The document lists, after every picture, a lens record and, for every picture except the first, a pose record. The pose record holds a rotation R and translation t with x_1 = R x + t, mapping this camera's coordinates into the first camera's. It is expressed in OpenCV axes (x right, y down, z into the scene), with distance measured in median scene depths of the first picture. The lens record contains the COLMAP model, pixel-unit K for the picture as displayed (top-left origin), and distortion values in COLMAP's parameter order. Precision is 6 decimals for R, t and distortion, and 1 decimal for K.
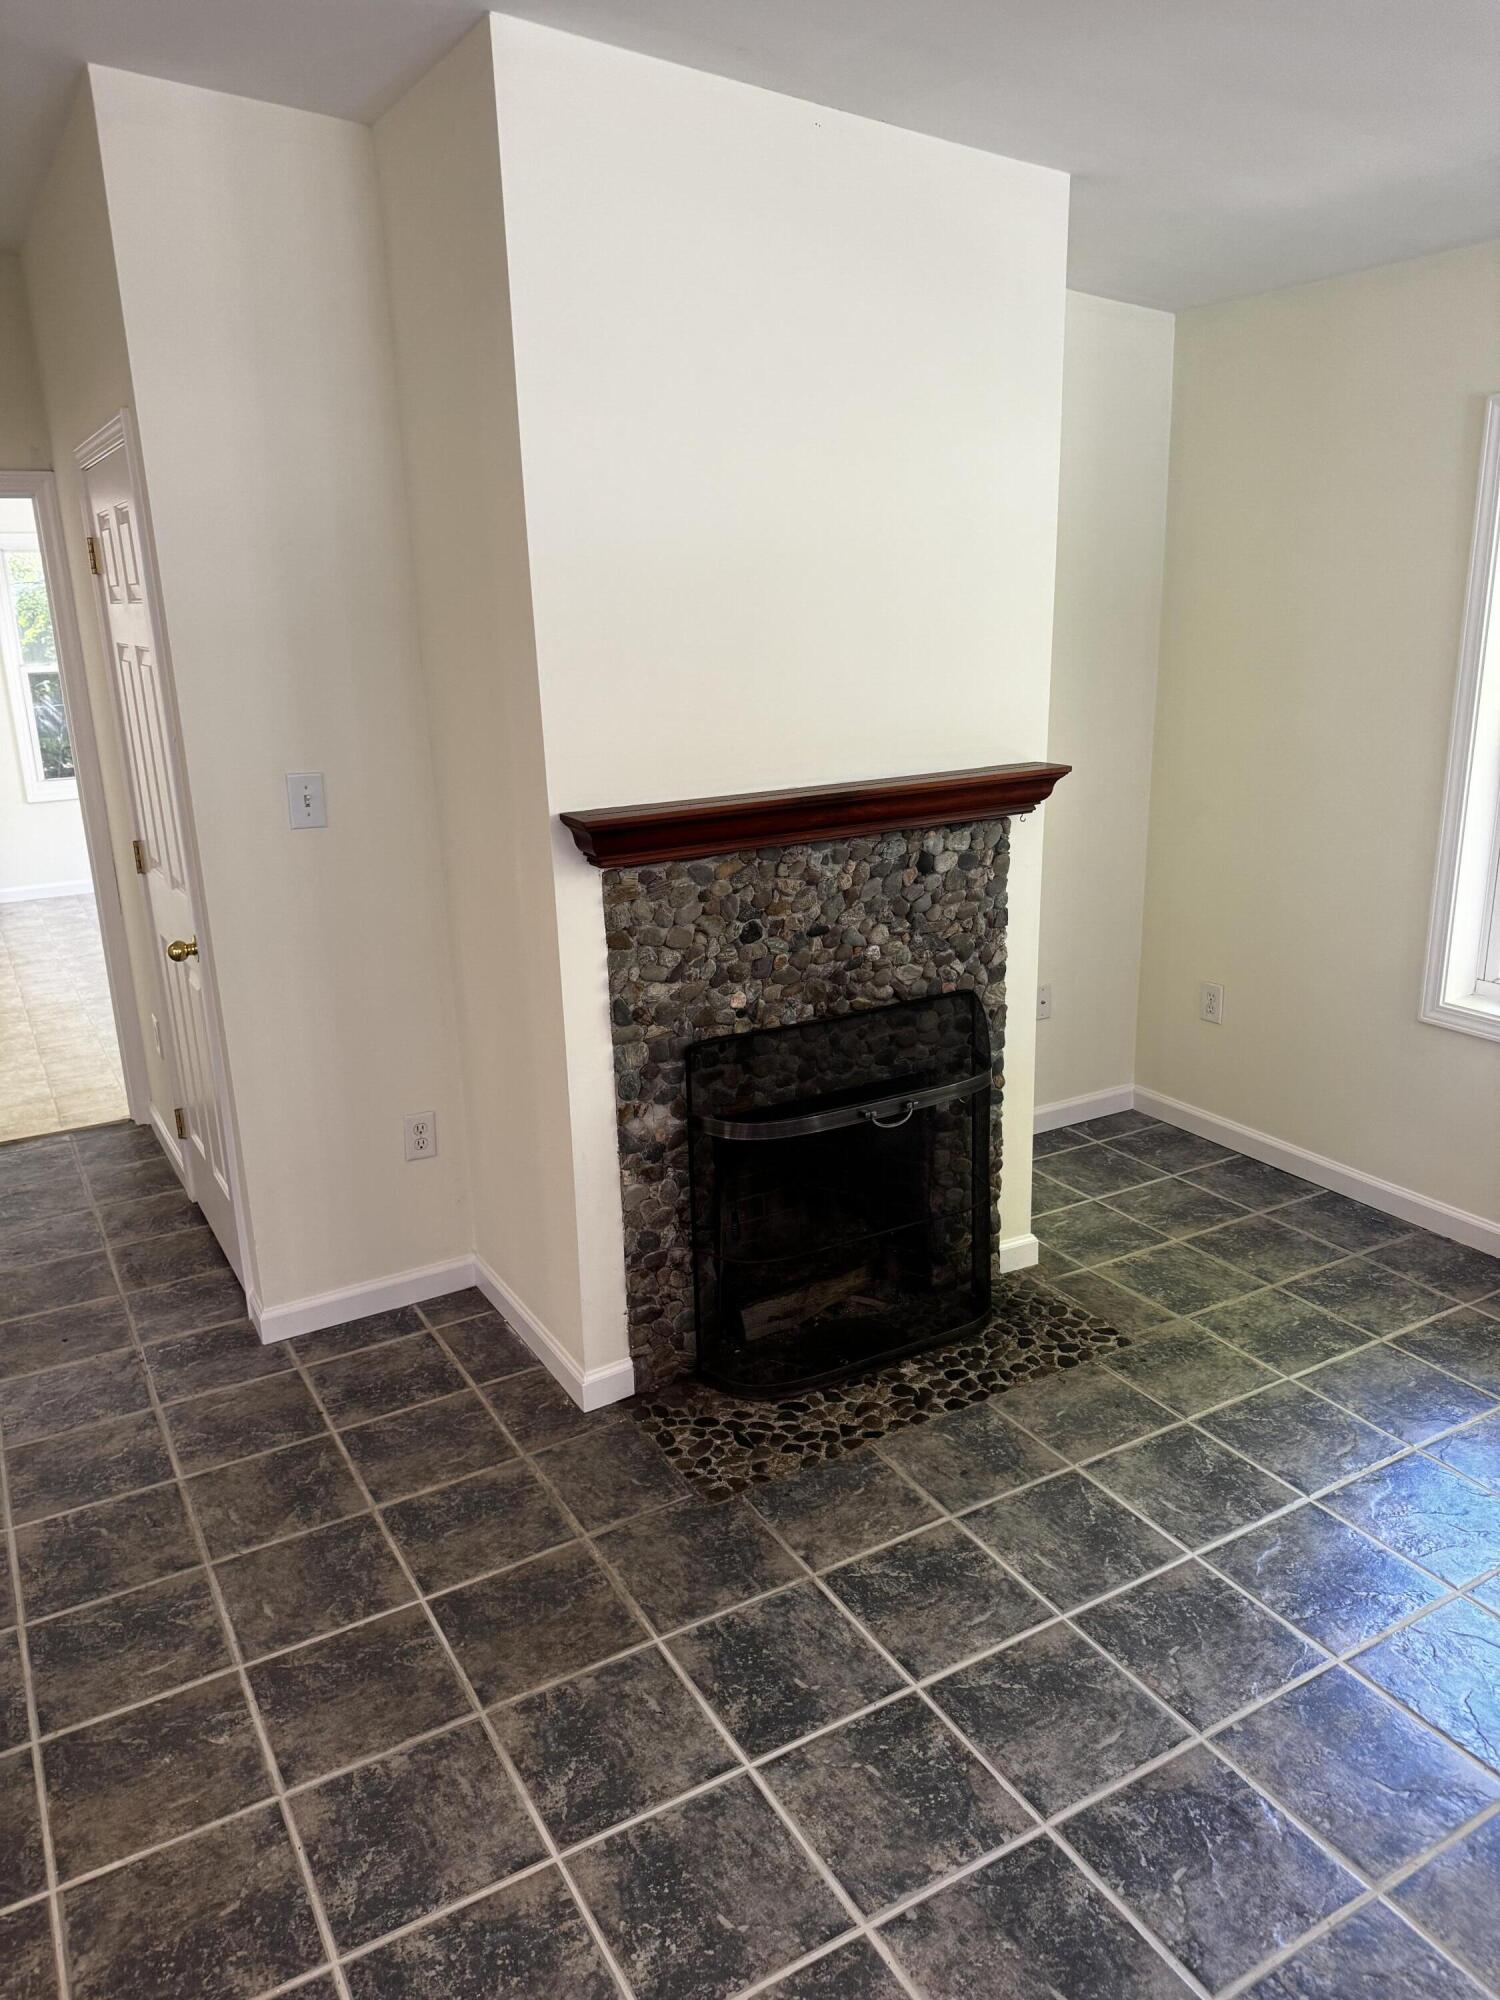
lens RADIAL K [[1414.5, 0, 742.2], [0, 1414.5, 1000.8], [0, 0, 1]] dist [0.071510, -0.088453]
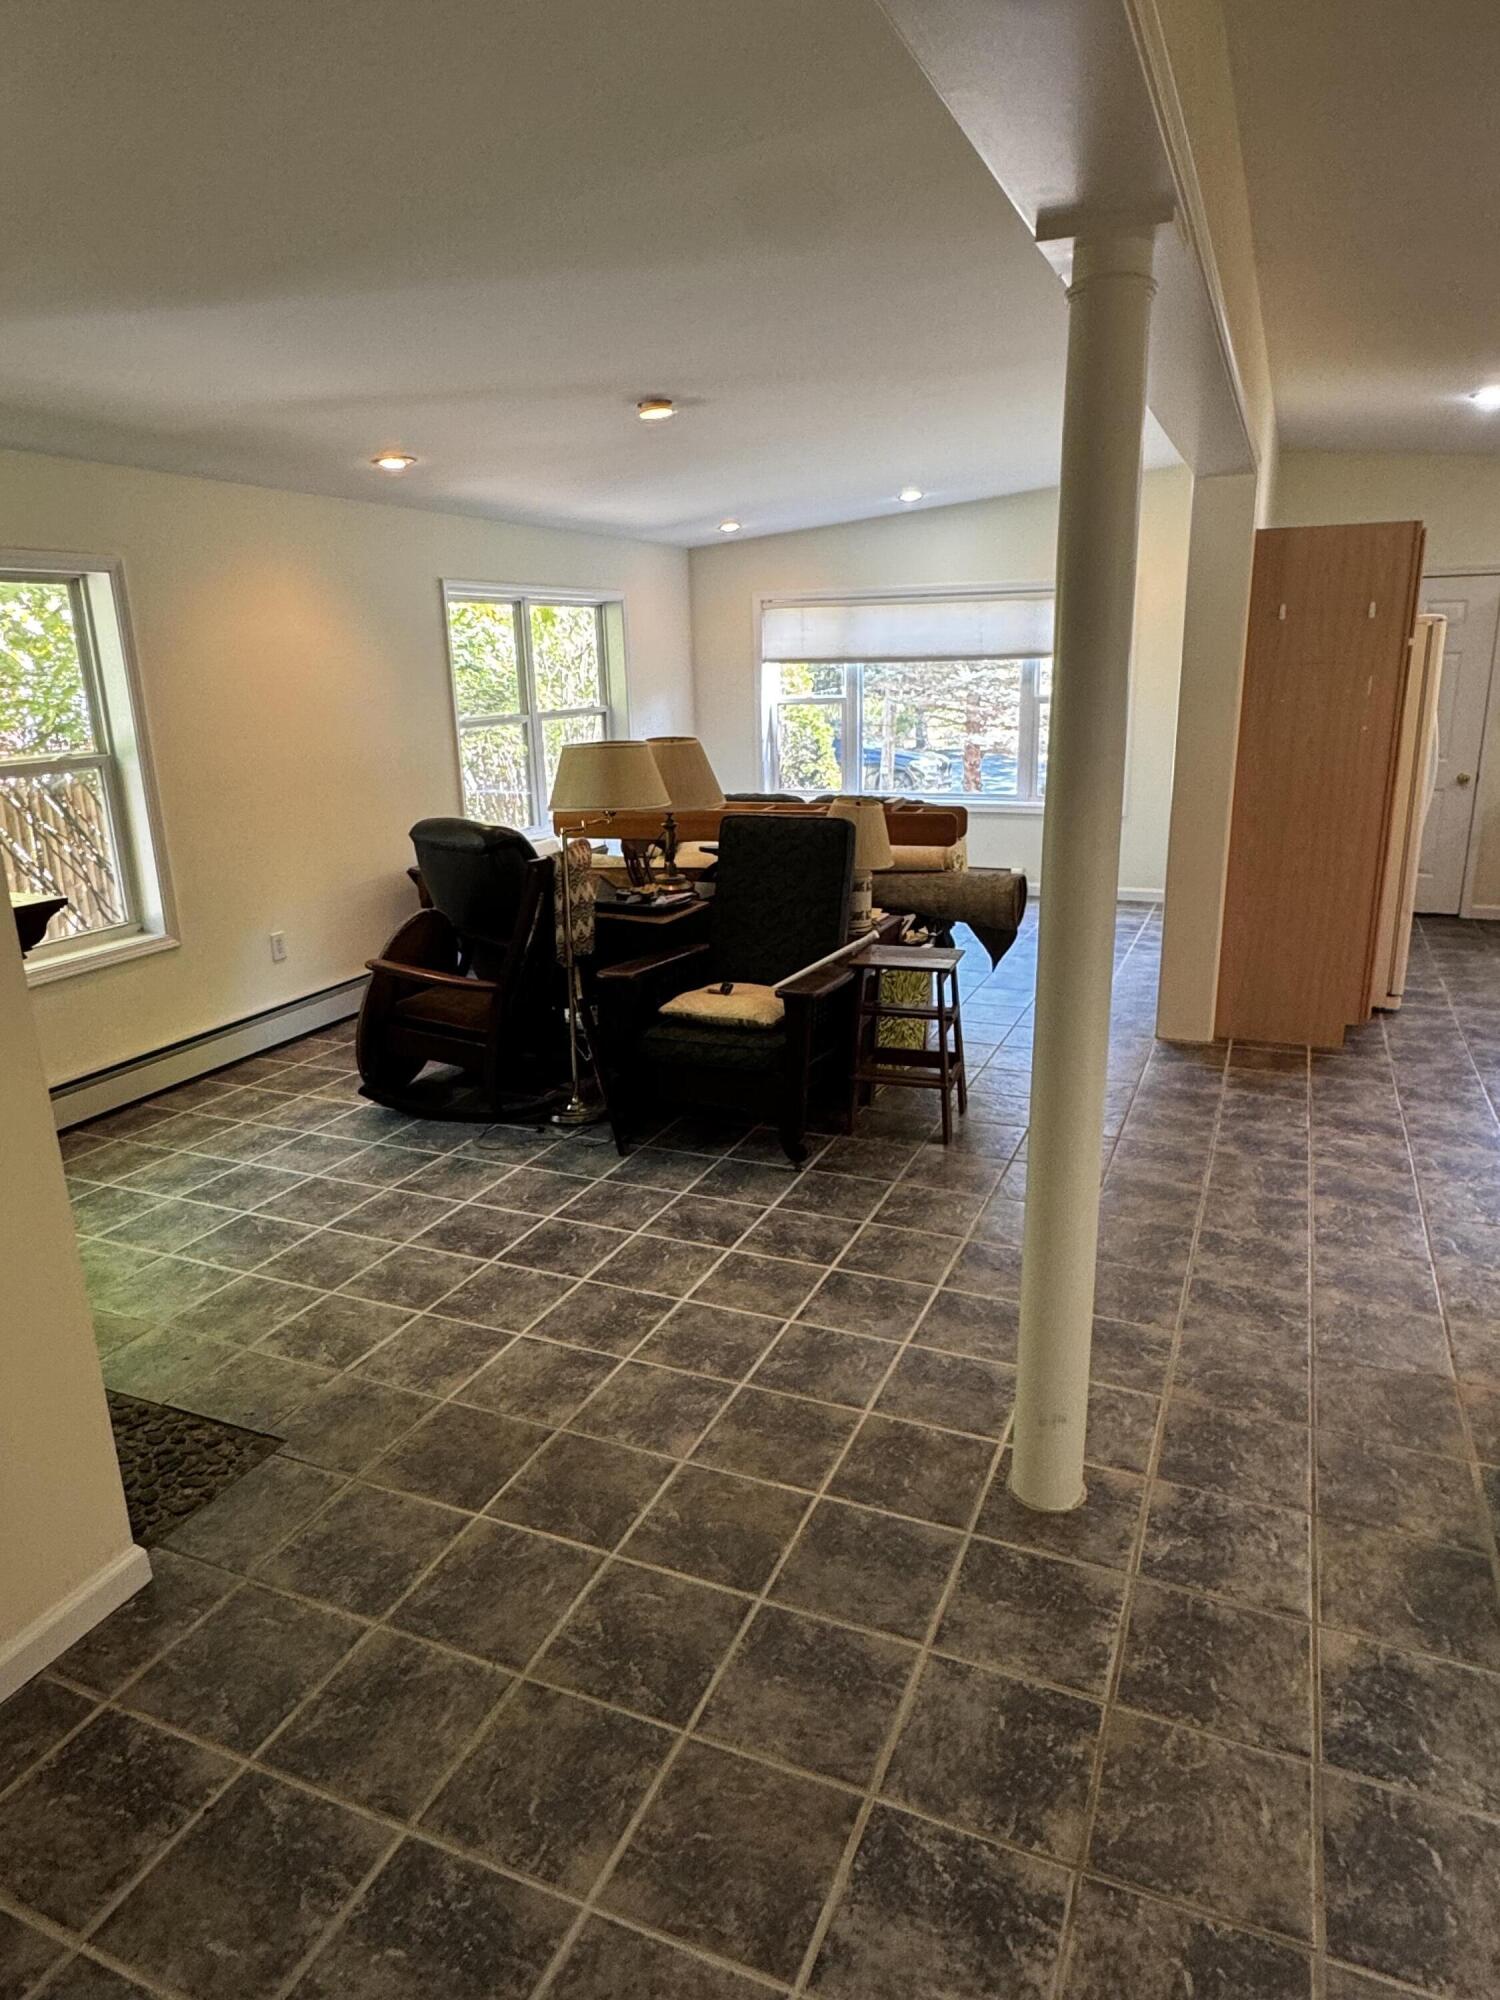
lens RADIAL K [[1220.0, 0, 761.2], [0, 1220.0, 1000.7], [0, 0, 1]] dist [0.005941, -0.003533]
pose [[-0.605472, -0.180402, 0.775151, -0.869937], [0.260752, 0.875247, 0.407371, -0.236106], [-0.751939, 0.448774, -0.482897, 0.929634]]
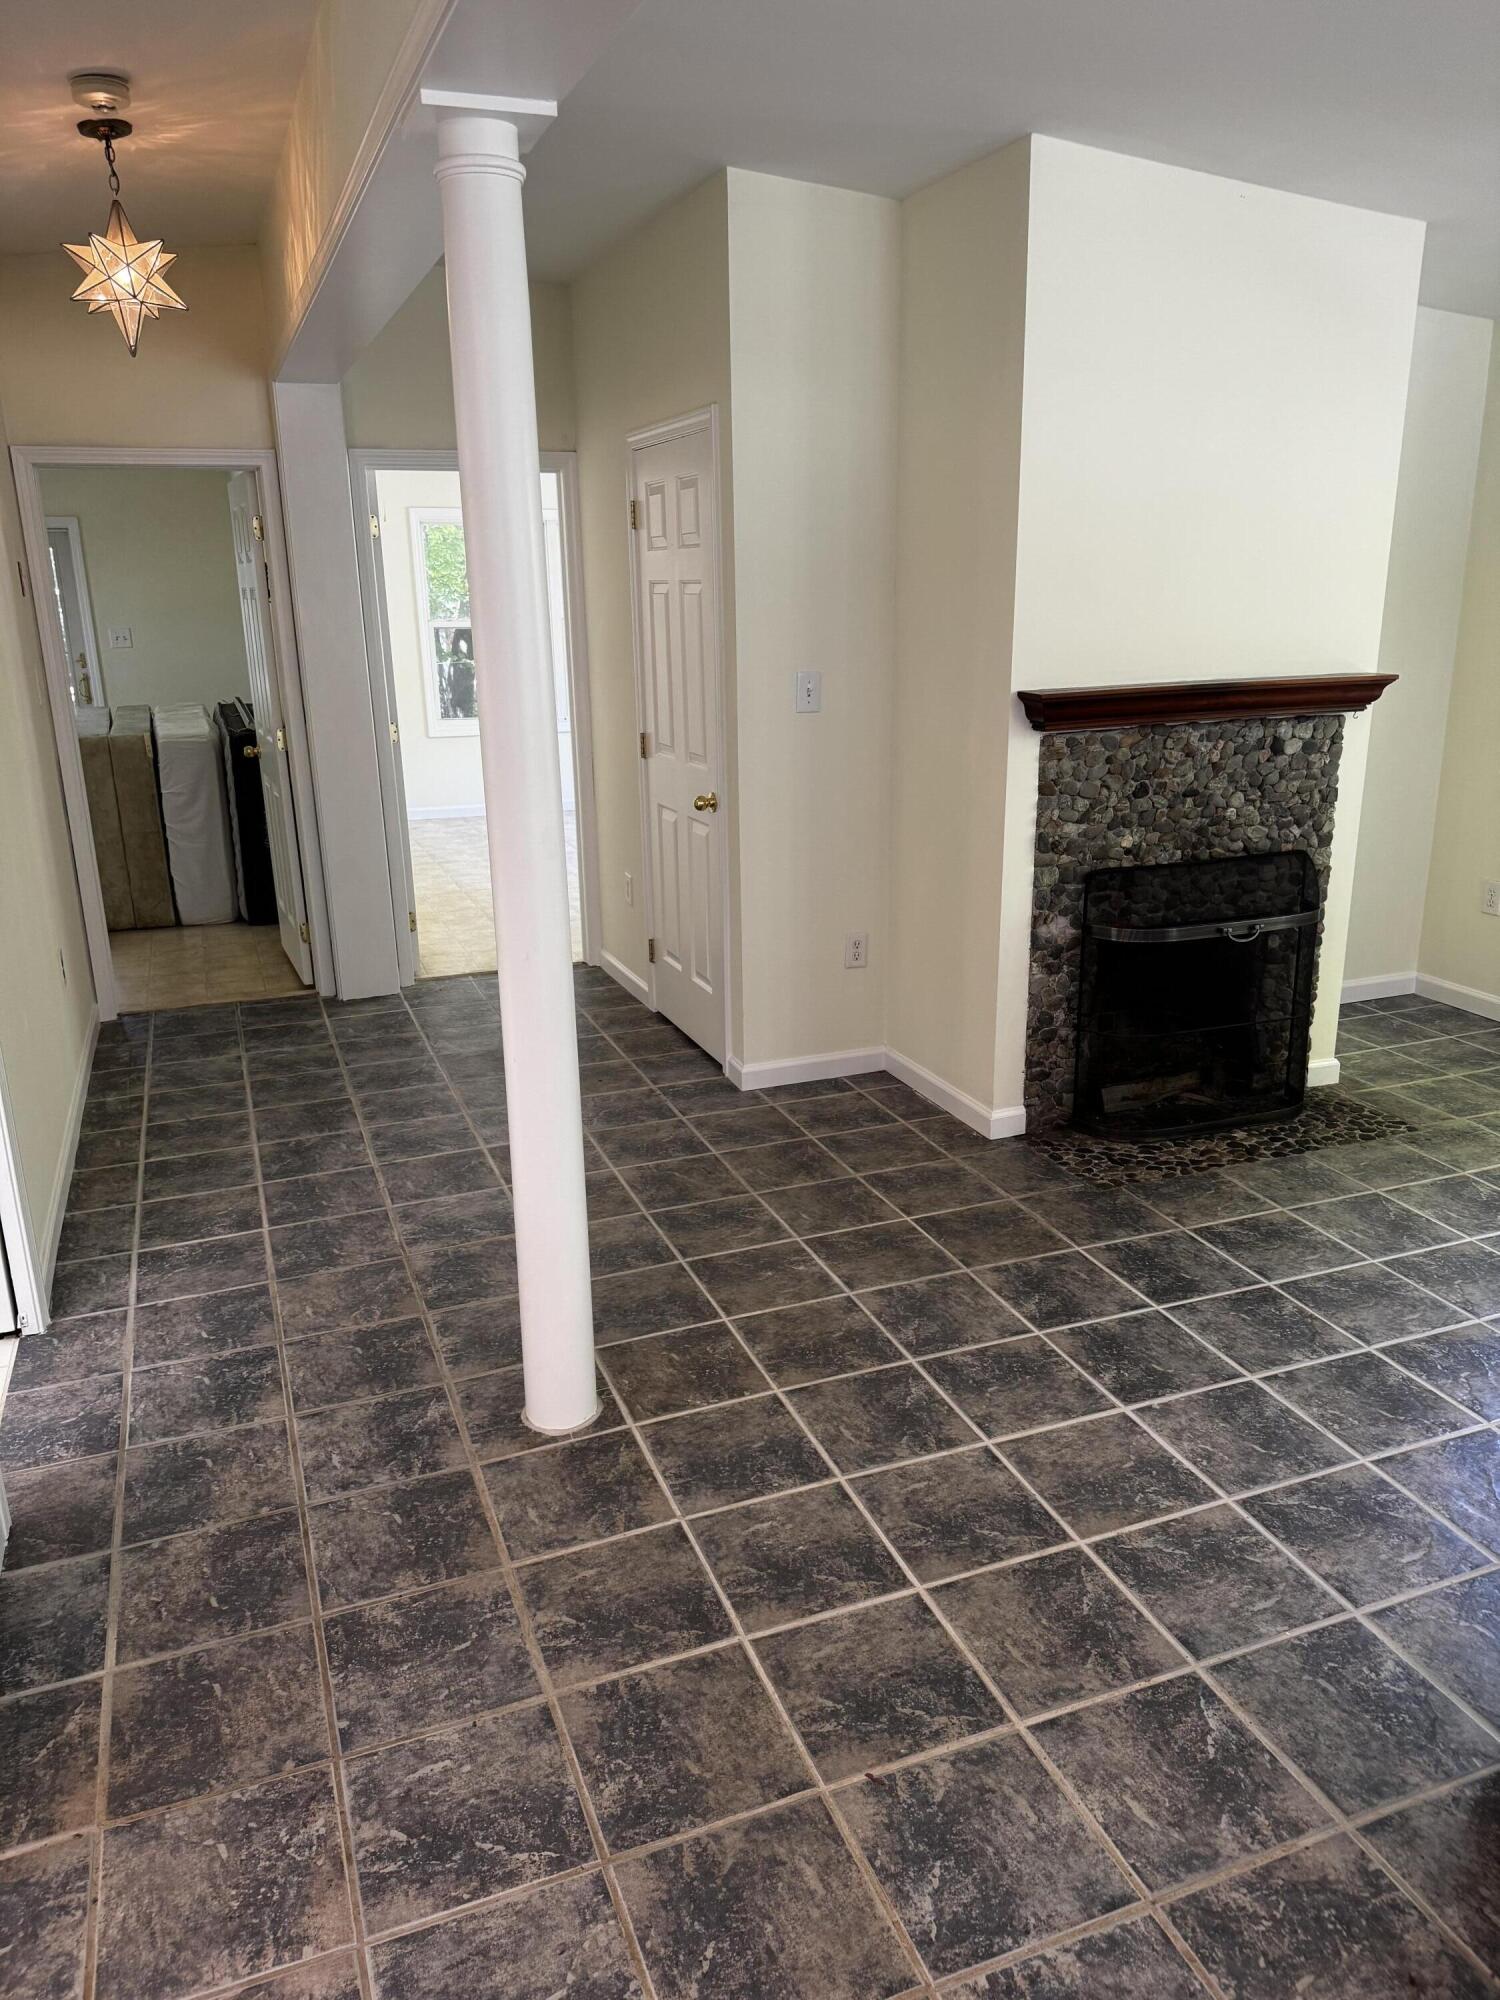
lens RADIAL K [[1414.5, 0, 740.0], [0, 1414.5, 994.1], [0, 0, 1]] dist [0.071510, -0.088453]
pose [[0.988221, 0.056169, -0.142351, -0.165806], [-0.056166, 0.998413, 0.004038, 0.159704], [0.142351, 0.004005, 0.989808, -0.387248]]
